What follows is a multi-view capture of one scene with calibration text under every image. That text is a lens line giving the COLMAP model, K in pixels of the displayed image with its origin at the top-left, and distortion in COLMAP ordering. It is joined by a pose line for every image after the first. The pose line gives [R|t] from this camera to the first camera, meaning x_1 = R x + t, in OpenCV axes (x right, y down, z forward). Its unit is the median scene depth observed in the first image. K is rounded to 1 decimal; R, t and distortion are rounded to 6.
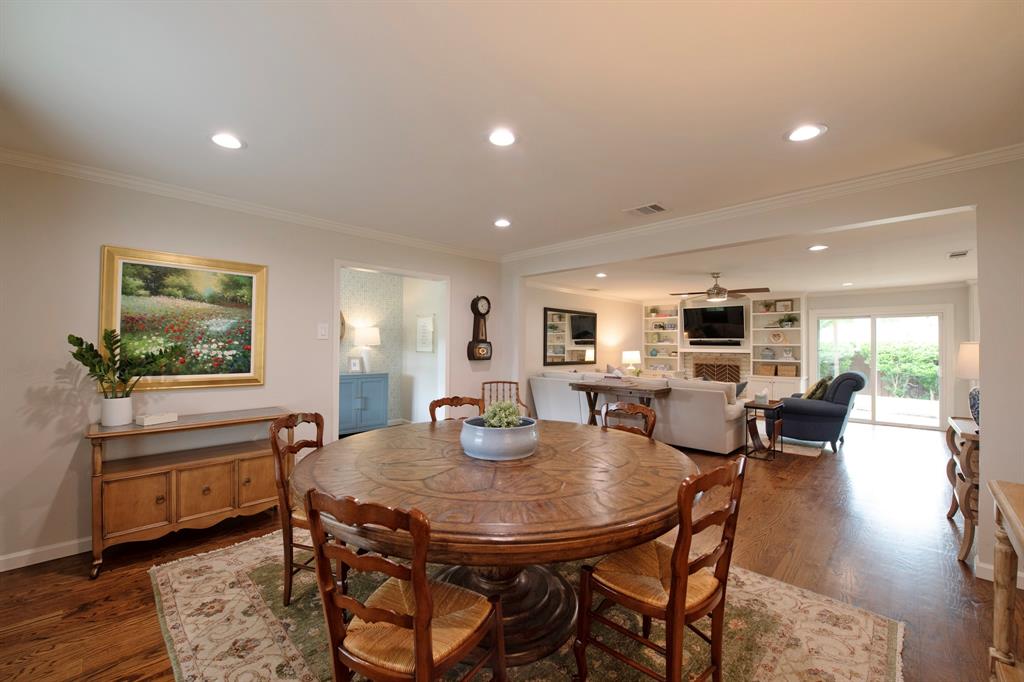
lens RADIAL K [[406.4, 0, 514.0], [0, 406.4, 342.5], [0, 0, 1]] dist [-0.021194, -0.000375]
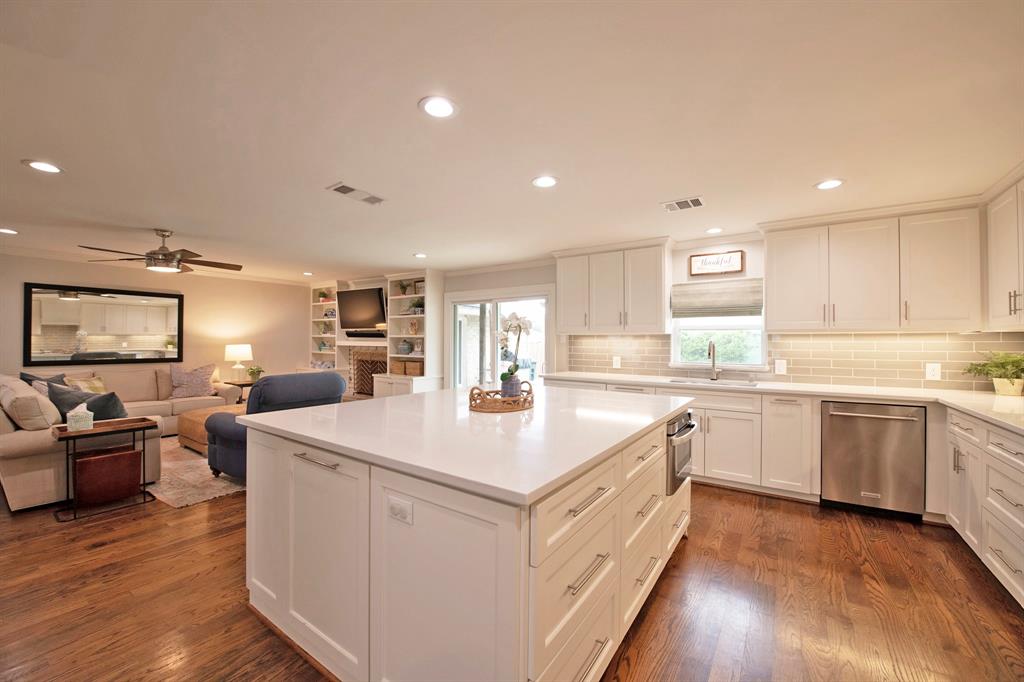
lens RADIAL K [[406.4, 0, 510.1], [0, 406.4, 338.8], [0, 0, 1]] dist [-0.021194, -0.000375]
pose [[0.984387, -0.002292, 0.176003, 0.692834], [0.001286, 0.999982, 0.005832, 0.006550], [-0.176013, -0.005514, 0.984372, 0.172640]]
